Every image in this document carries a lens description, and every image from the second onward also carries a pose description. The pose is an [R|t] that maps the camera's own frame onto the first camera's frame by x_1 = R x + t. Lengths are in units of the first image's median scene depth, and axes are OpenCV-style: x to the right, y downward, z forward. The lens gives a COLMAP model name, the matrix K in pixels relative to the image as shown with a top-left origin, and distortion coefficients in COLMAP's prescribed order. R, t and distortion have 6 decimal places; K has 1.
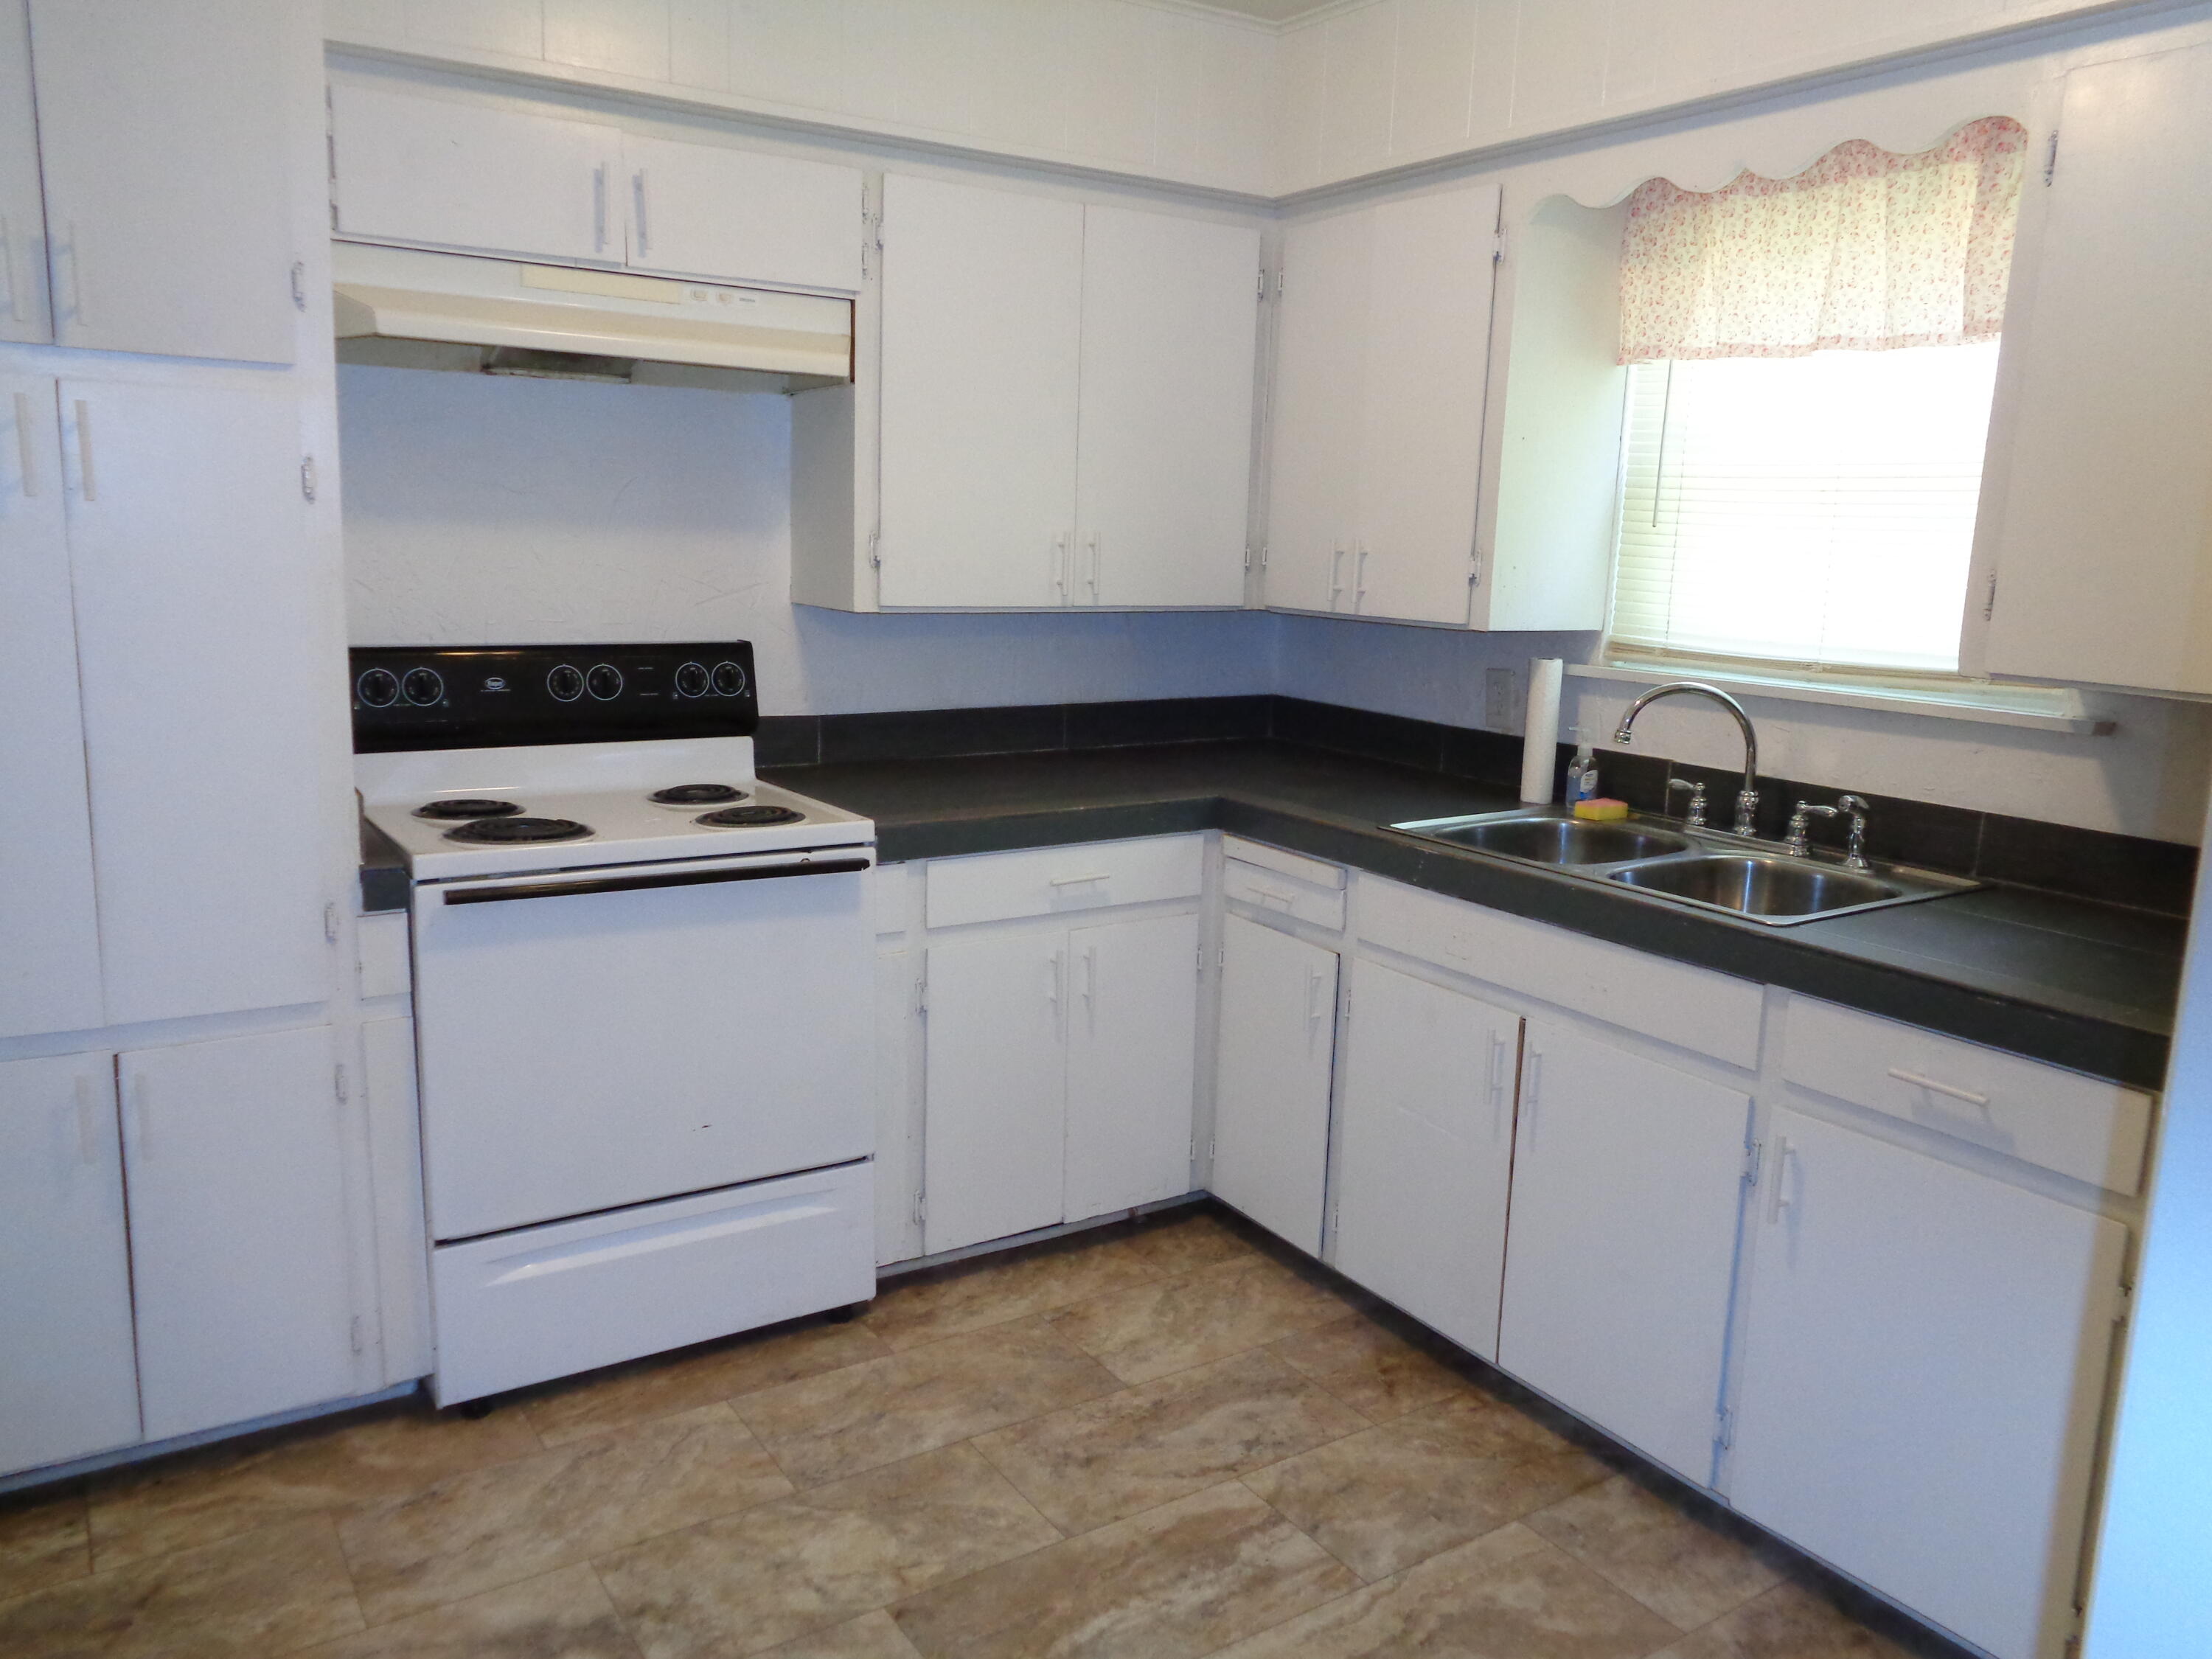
lens RADIAL K [[1656.4, 0, 1109.9], [0, 1656.4, 814.0], [0, 0, 1]] dist [-0.004001, 0.002126]
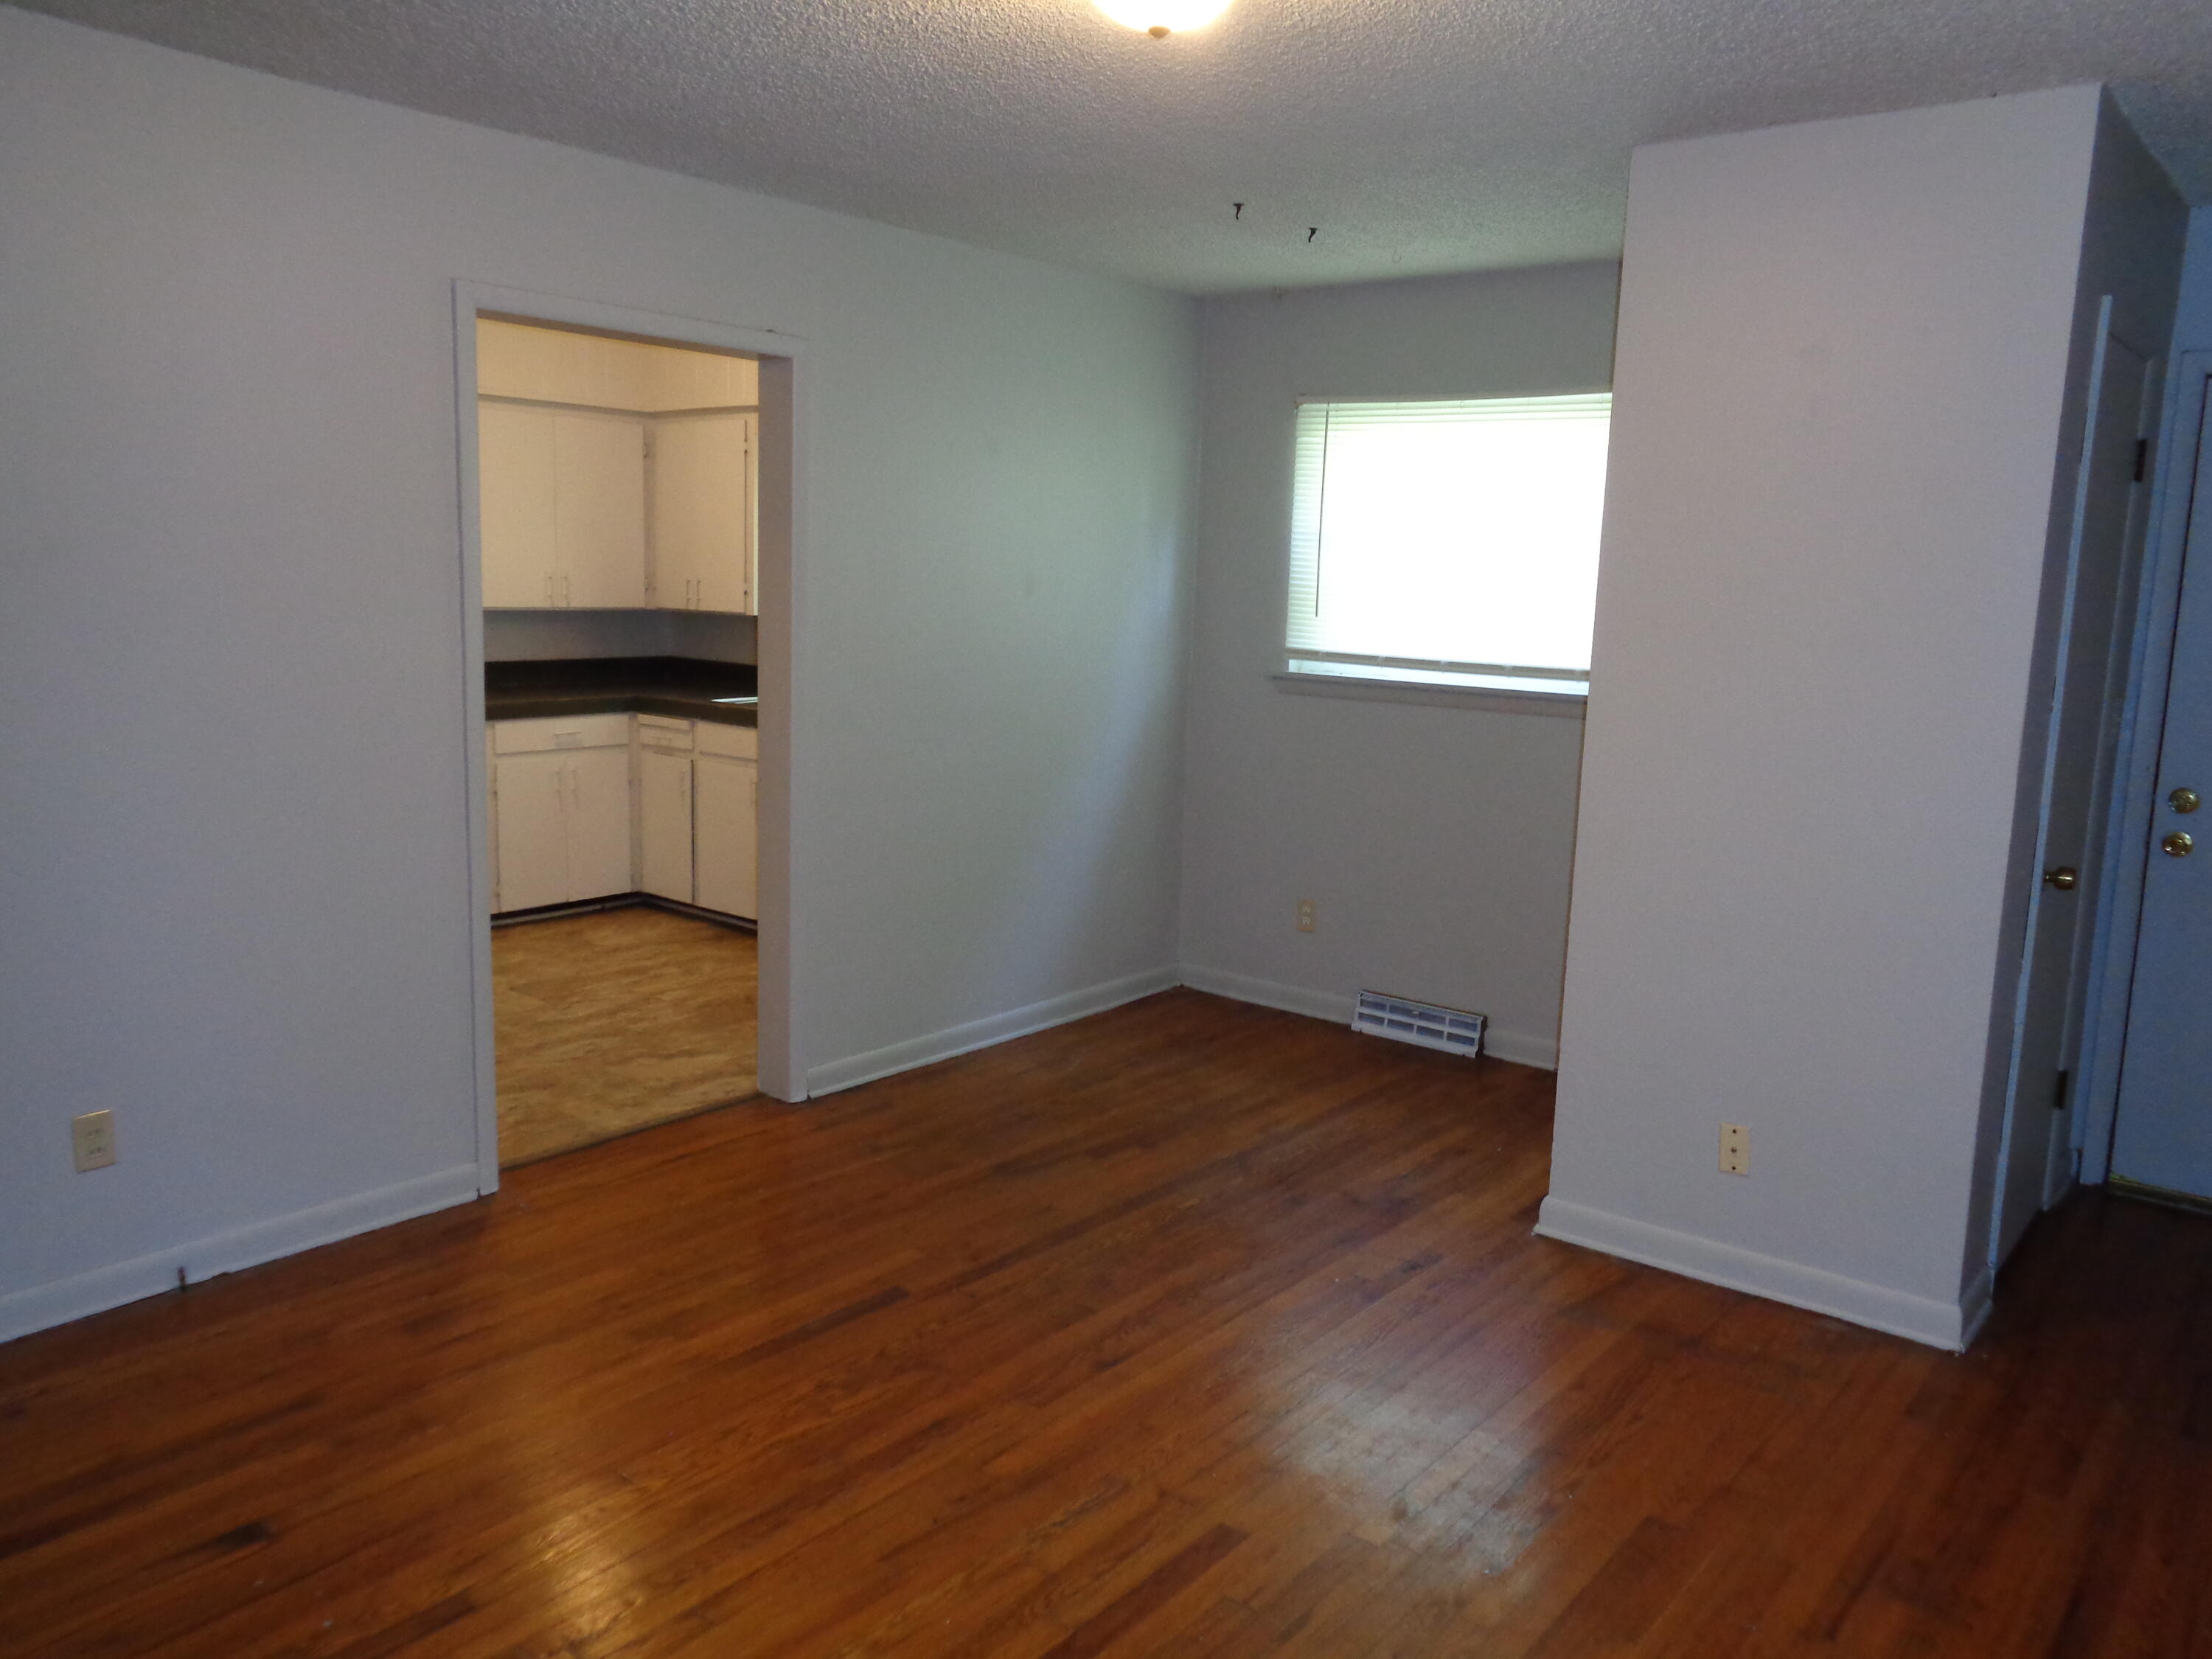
lens RADIAL K [[1656.4, 0, 1109.9], [0, 1656.4, 814.0], [0, 0, 1]] dist [-0.004001, 0.002126]
pose [[0.951023, -0.049647, 0.305107, -0.009421], [0.054967, 0.998449, -0.008866, 0.193024], [-0.304193, 0.025203, 0.952277, -1.198720]]
